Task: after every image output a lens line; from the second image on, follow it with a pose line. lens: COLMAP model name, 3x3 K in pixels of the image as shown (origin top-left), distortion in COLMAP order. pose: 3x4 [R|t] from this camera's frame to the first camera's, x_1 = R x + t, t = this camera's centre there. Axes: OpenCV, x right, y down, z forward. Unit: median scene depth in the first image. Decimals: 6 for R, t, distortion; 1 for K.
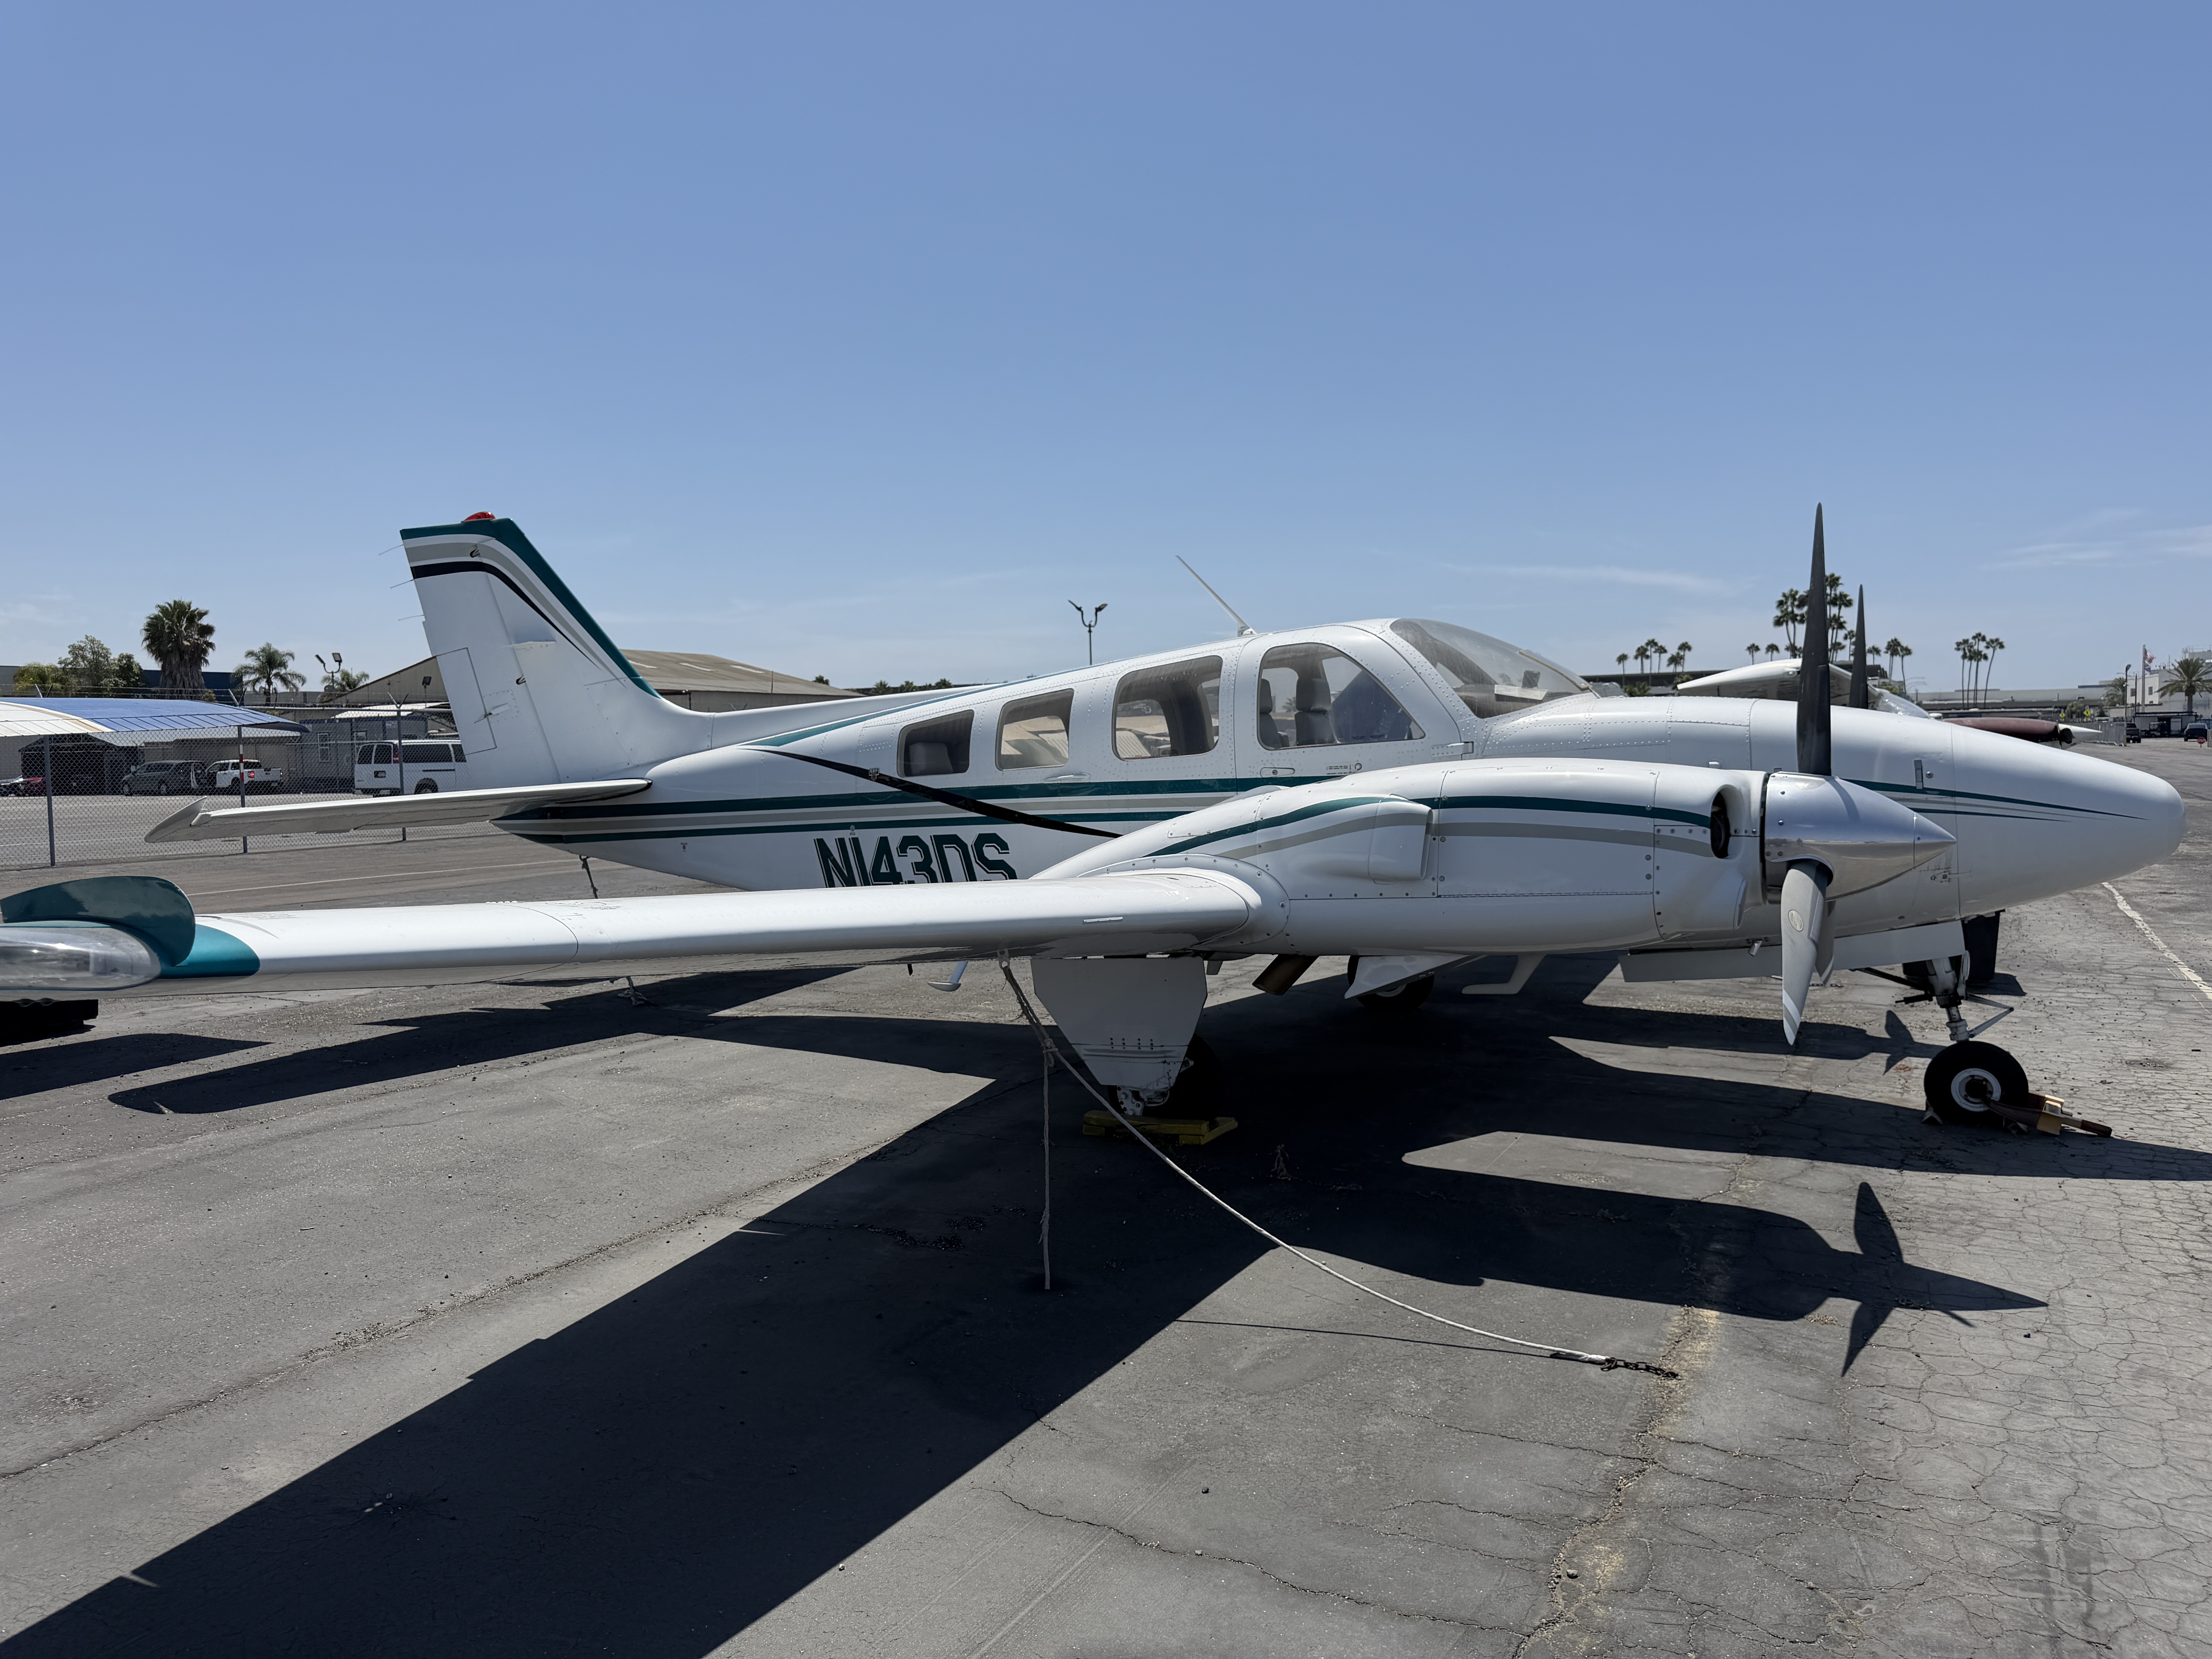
lens RADIAL K [[1600.7, 0, 1114.6], [0, 1600.7, 832.7], [0, 0, 1]] dist [0.001384, 0.002865]
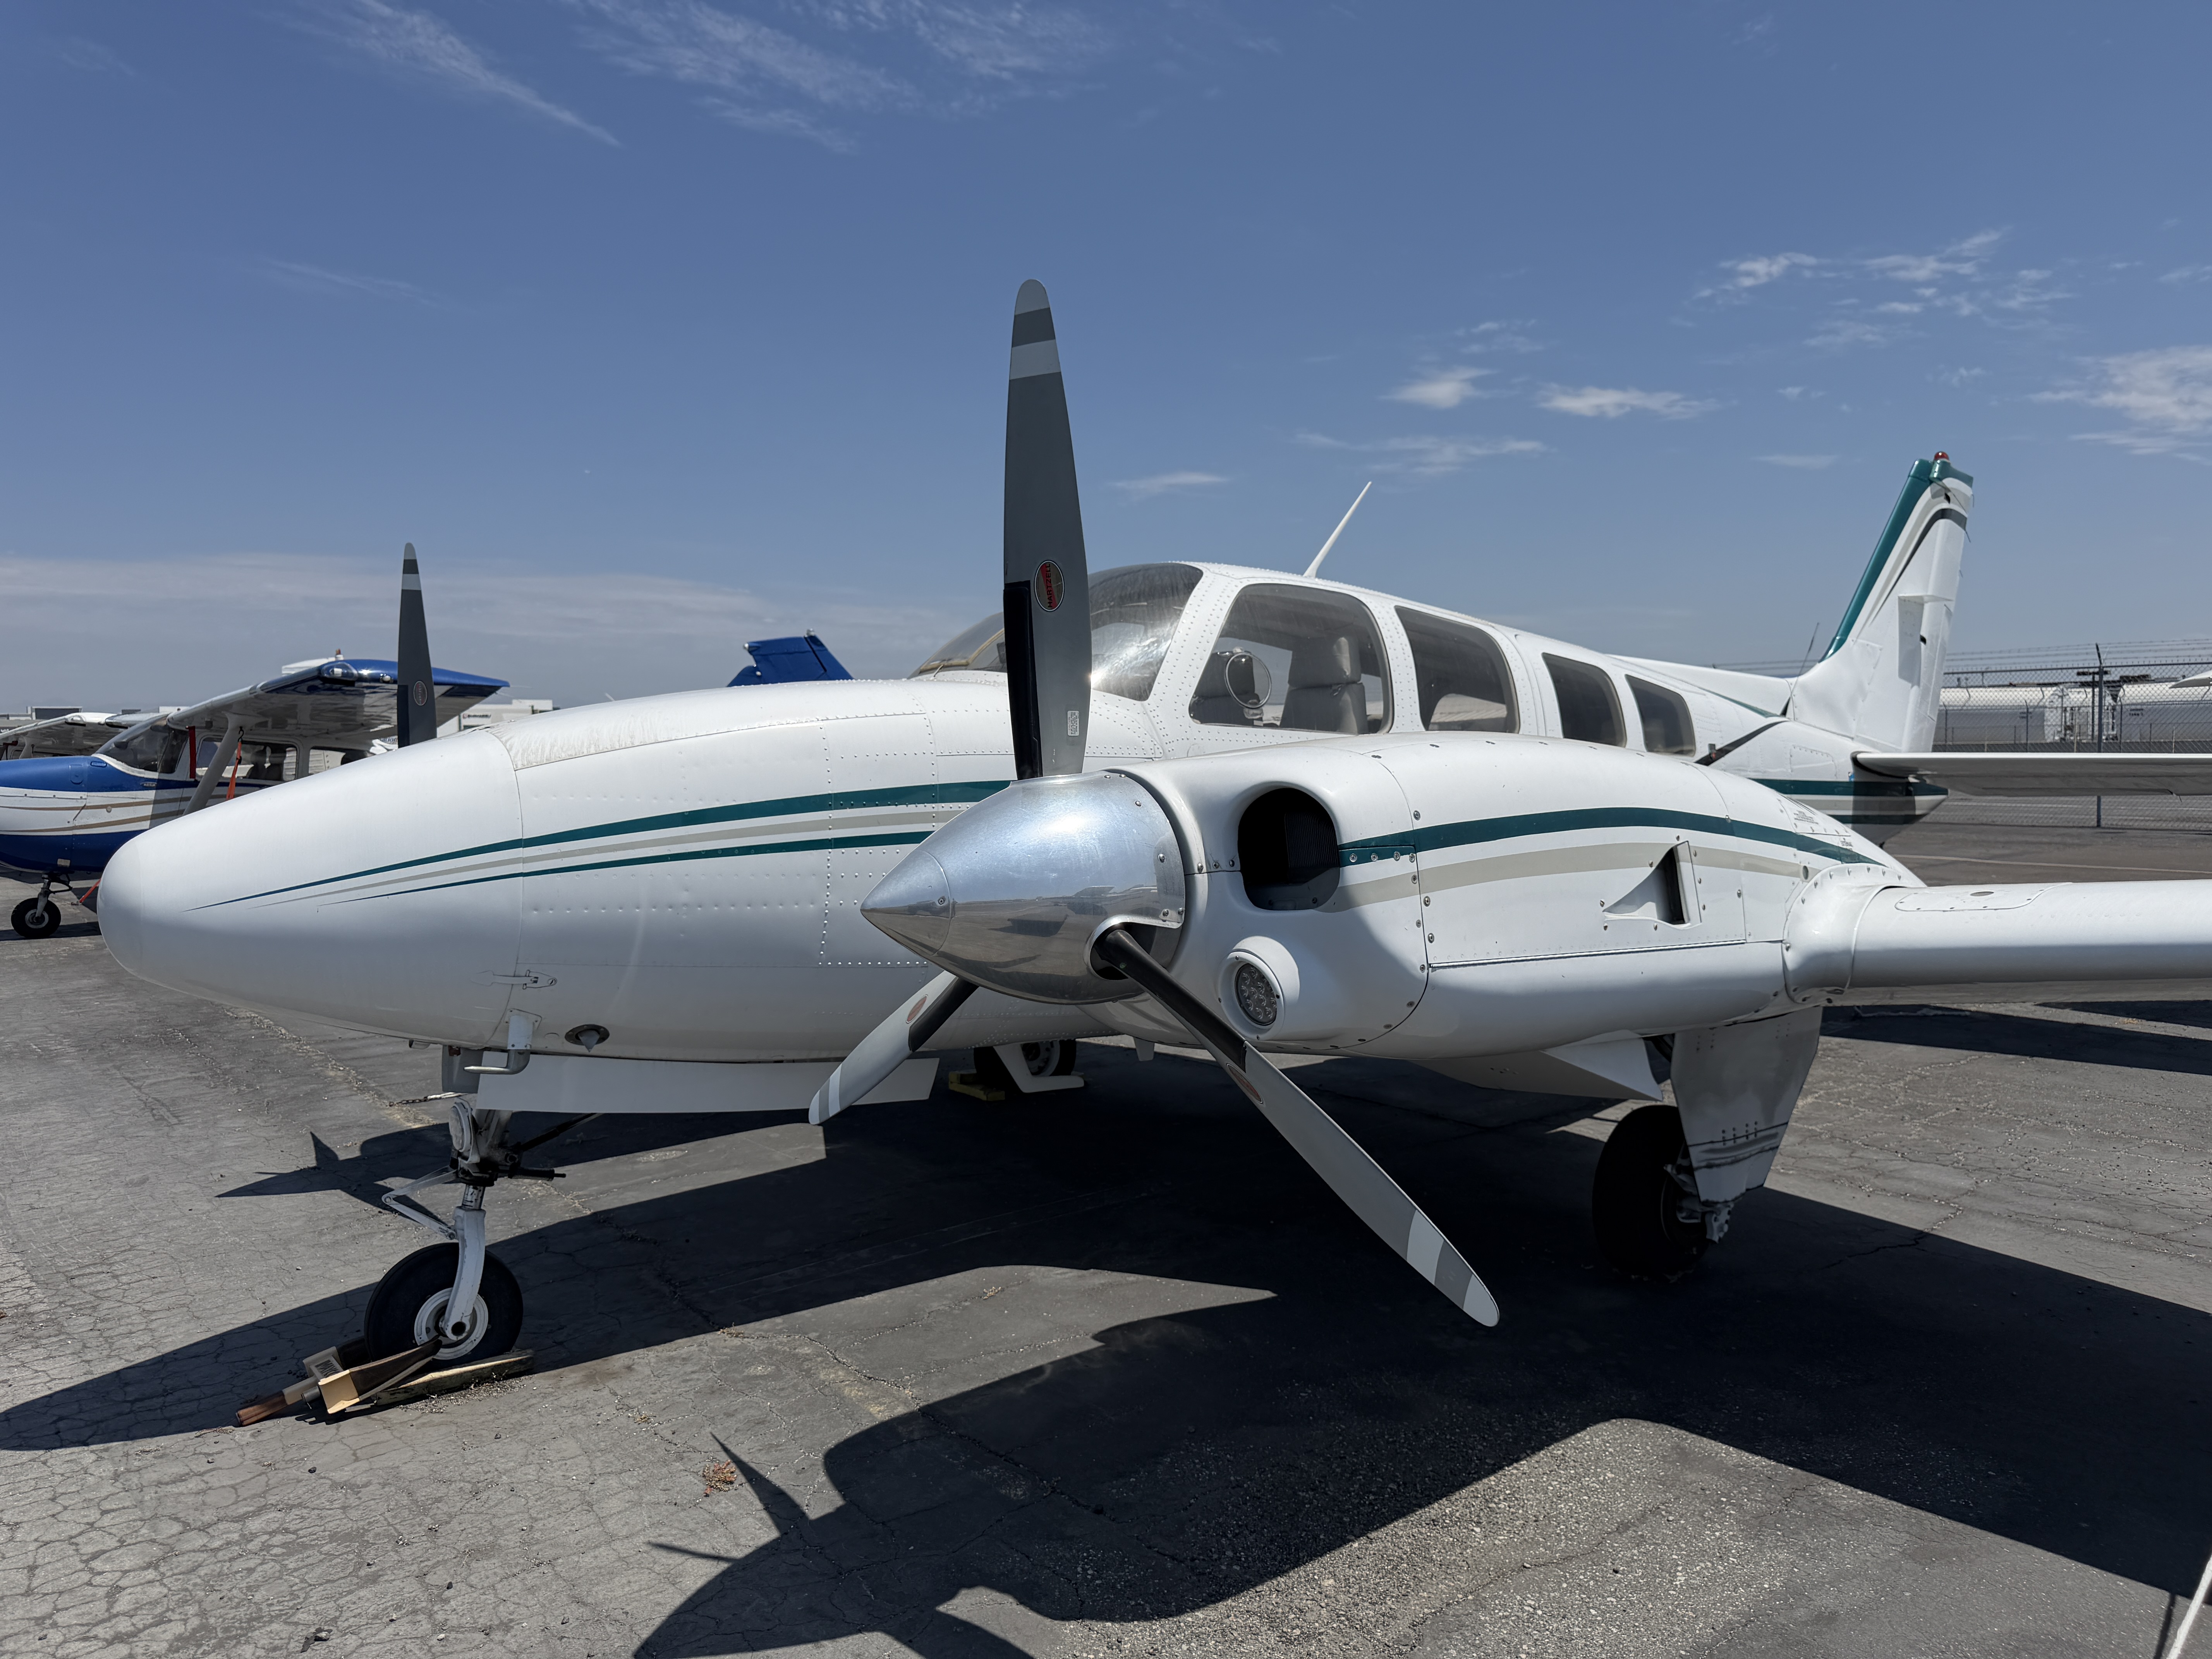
lens RADIAL K [[1558.8, 0, 1106.8], [0, 1558.8, 911.4], [0, 0, 1]] dist [0.010293, -0.004413]
pose [[-0.404959, 0.125355, -0.905701, 0.618618], [-0.031145, 0.988091, 0.150684, -0.062505], [0.913804, 0.089229, -0.396233, 0.938923]]
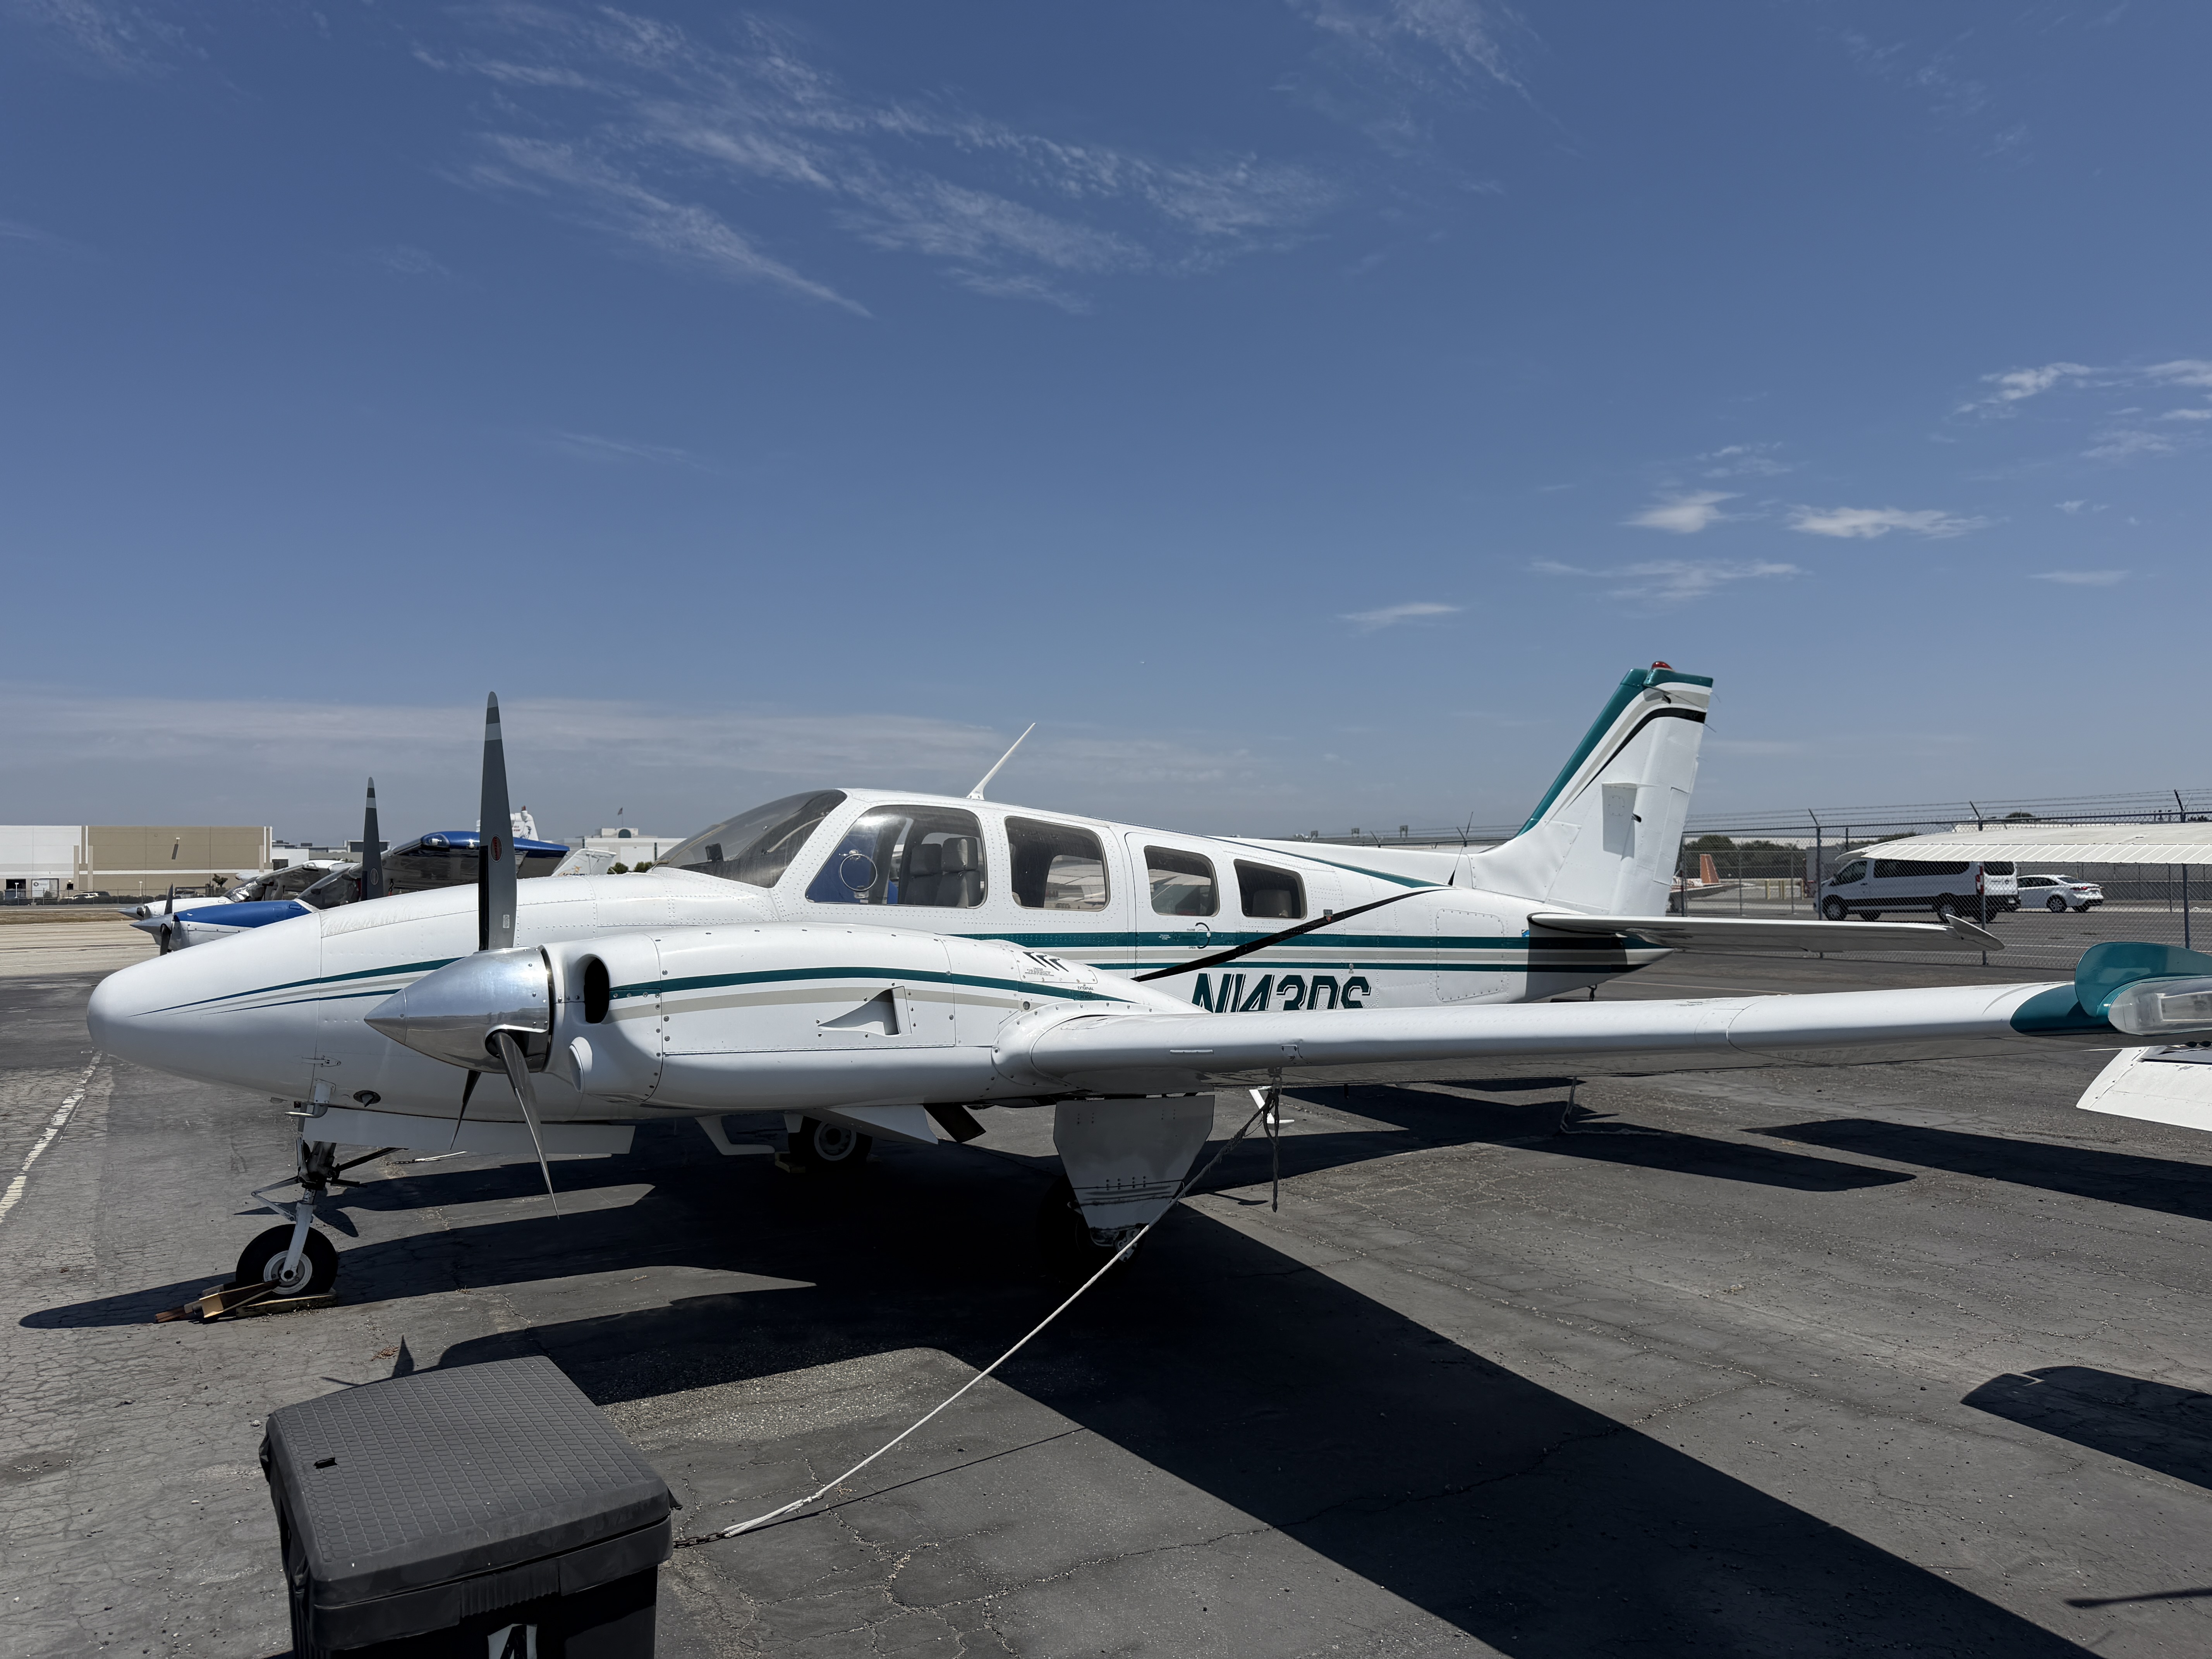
lens RADIAL K [[1559.1, 0, 1113.1], [0, 1559.1, 970.5], [0, 0, 1]] dist [0.013988, -0.002941]
pose [[-0.532095, 0.078204, -0.843066, 0.694455], [-0.026203, 0.993727, 0.108718, -0.097737], [0.846279, 0.079939, -0.526708, 1.254148]]
